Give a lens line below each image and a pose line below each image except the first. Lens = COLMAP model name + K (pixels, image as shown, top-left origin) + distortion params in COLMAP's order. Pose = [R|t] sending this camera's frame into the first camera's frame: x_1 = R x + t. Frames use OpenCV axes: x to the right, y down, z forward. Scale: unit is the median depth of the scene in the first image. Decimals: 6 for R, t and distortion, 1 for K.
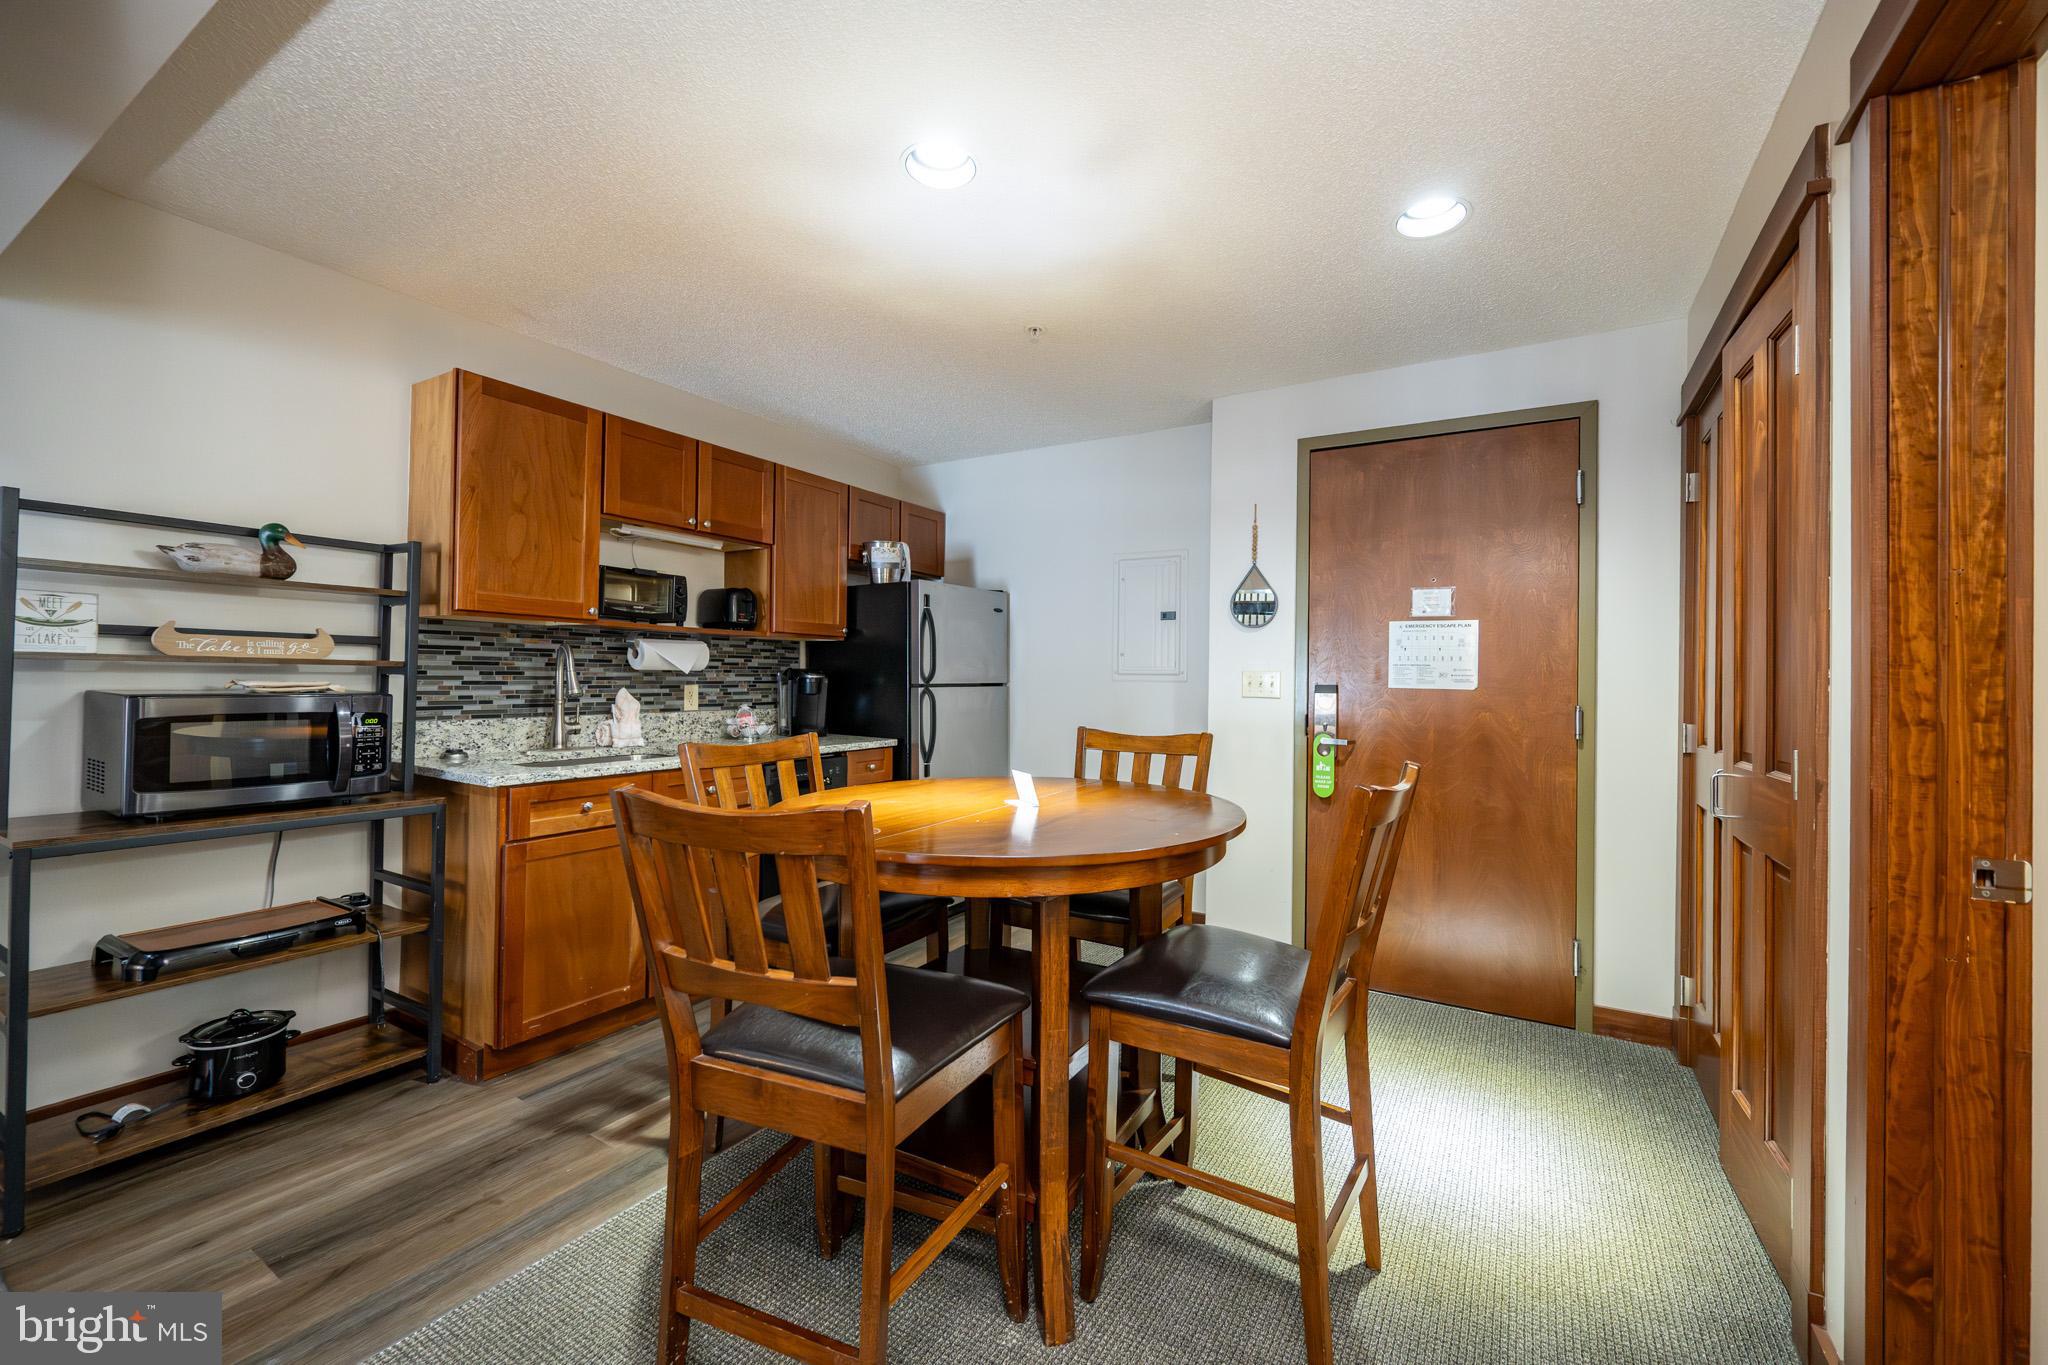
lens RADIAL K [[841.3, 0, 1055.3], [0, 841.3, 674.9], [0, 0, 1]] dist [0.000710, -0.000643]
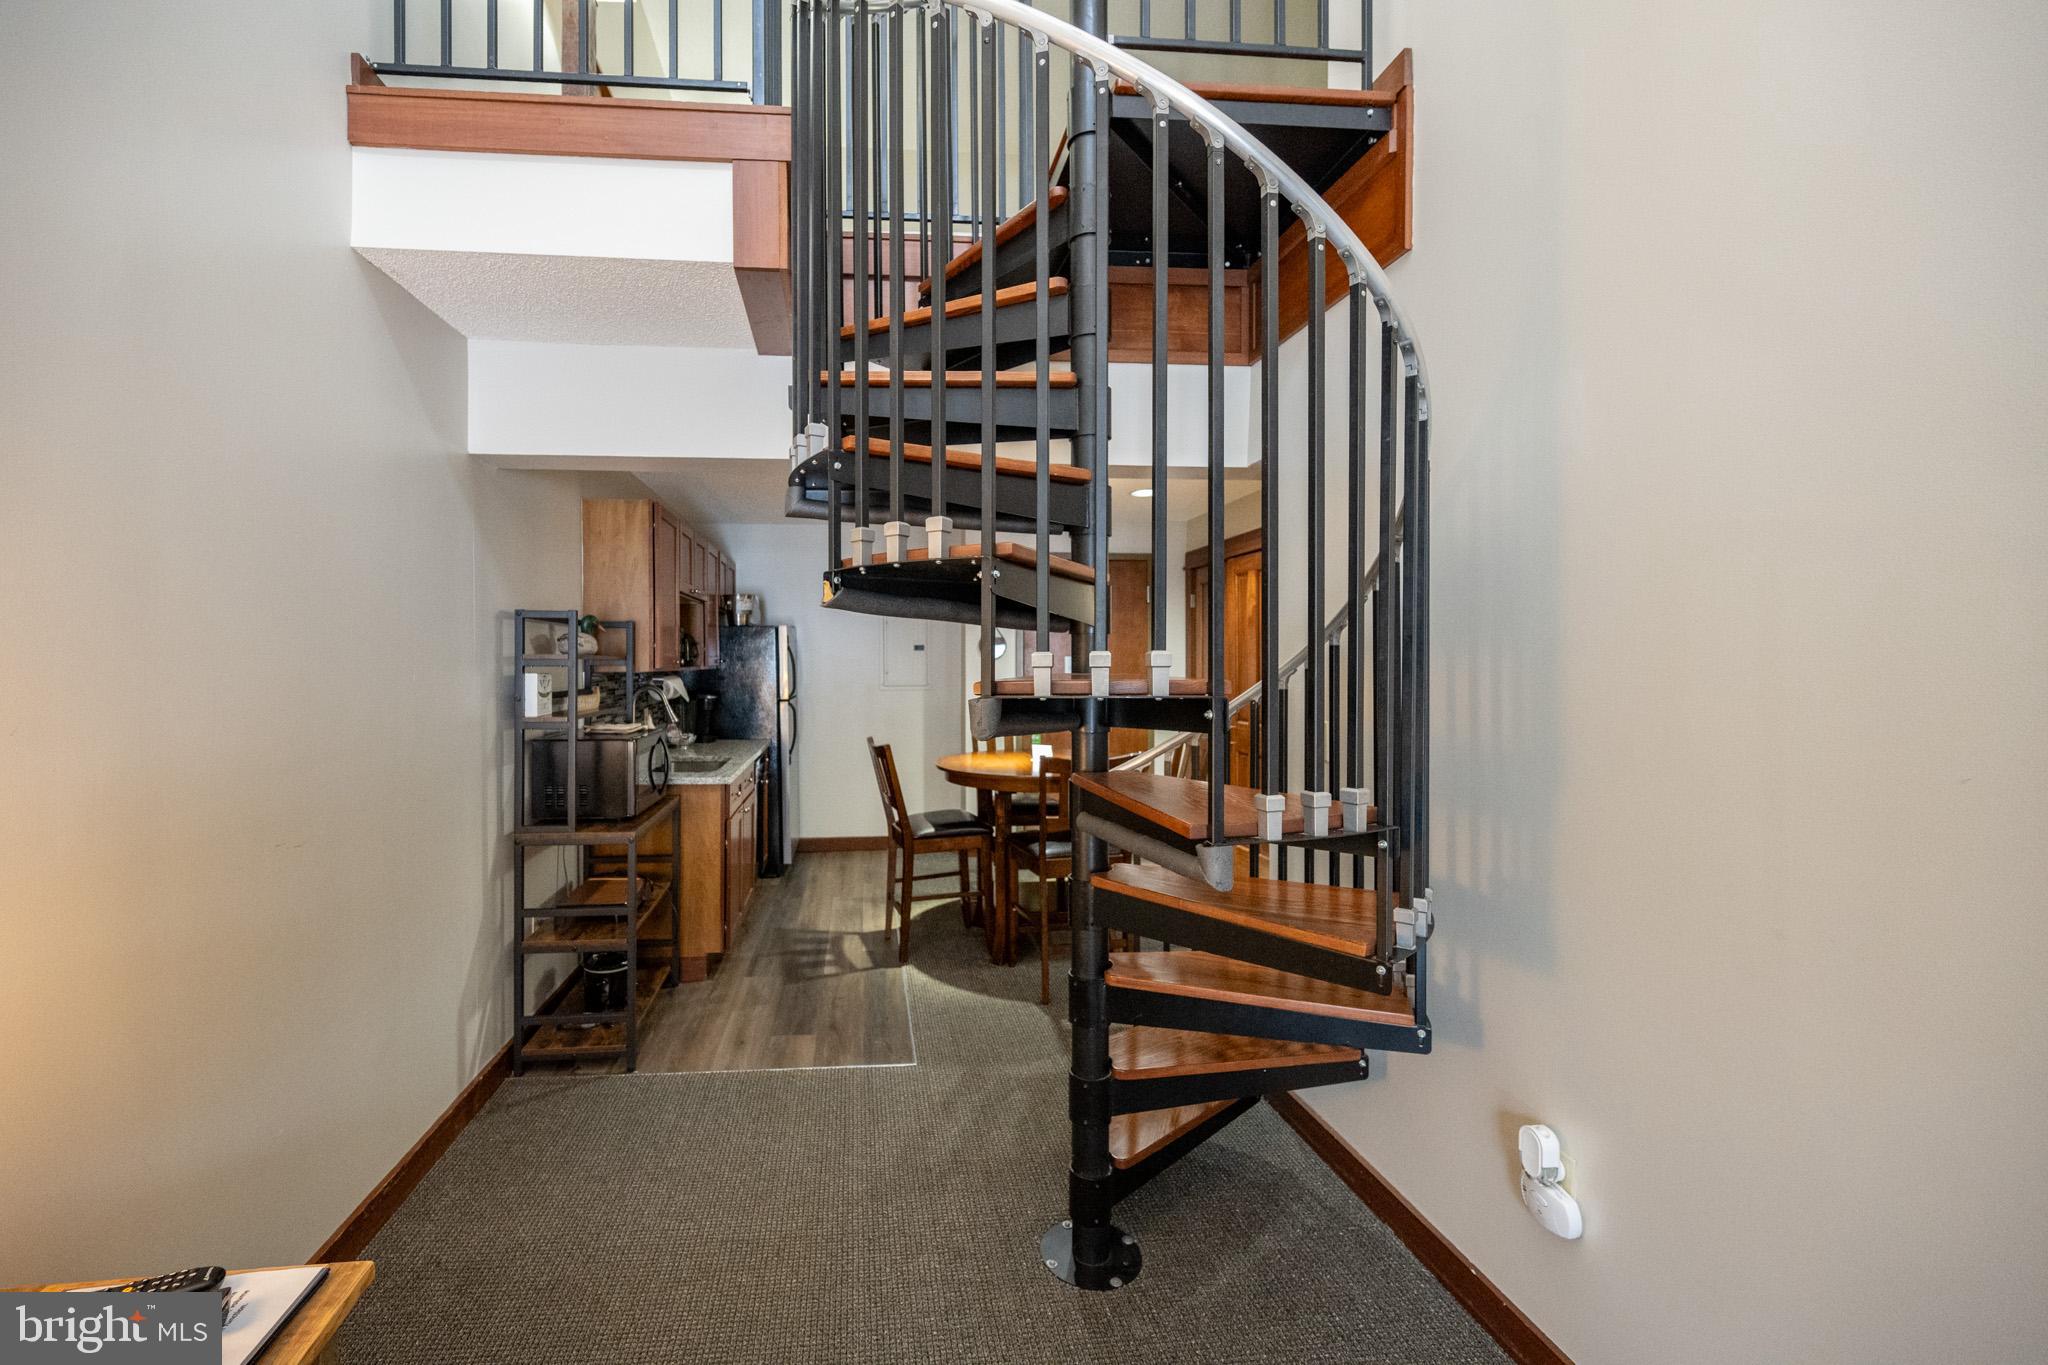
lens RADIAL K [[841.3, 0, 947.4], [0, 841.3, 667.5], [0, 0, 1]] dist [0.000710, -0.000643]
pose [[0.823913, -0.017072, 0.566459, -0.883287], [0.008560, 0.999807, 0.017682, -0.078114], [-0.566652, -0.009720, 0.823900, -0.373163]]
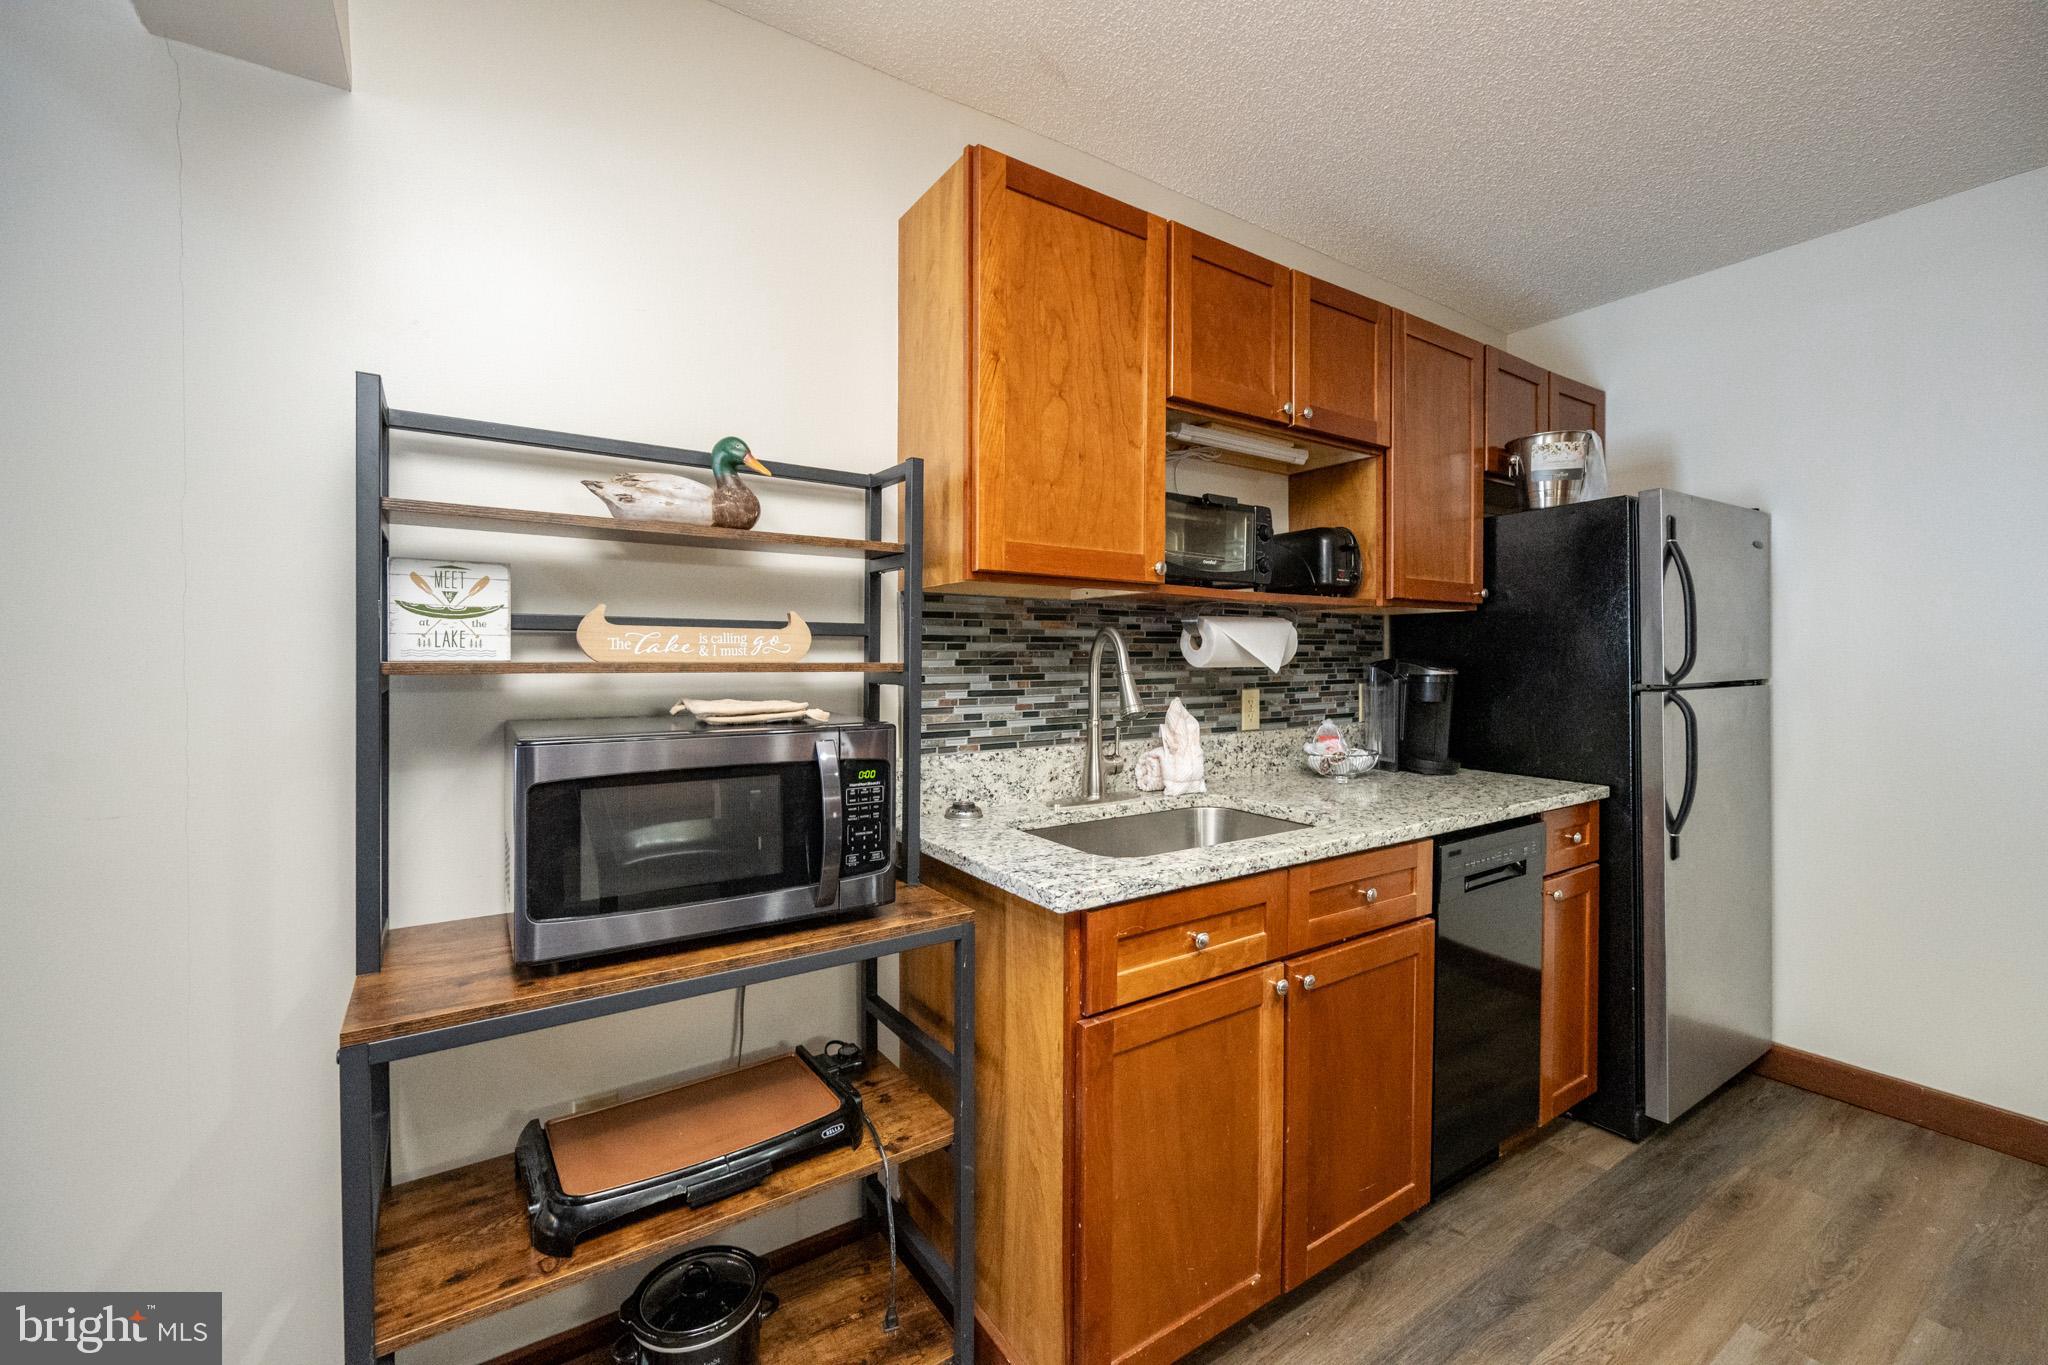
lens RADIAL K [[841.3, 0, 990.5], [0, 841.3, 675.8], [0, 0, 1]] dist [0.000710, -0.000643]
pose [[0.882044, -0.006004, -0.471129, -0.345201], [0.015283, 0.999757, 0.015871, -0.012163], [0.470919, -0.021199, 0.881922, 0.396854]]
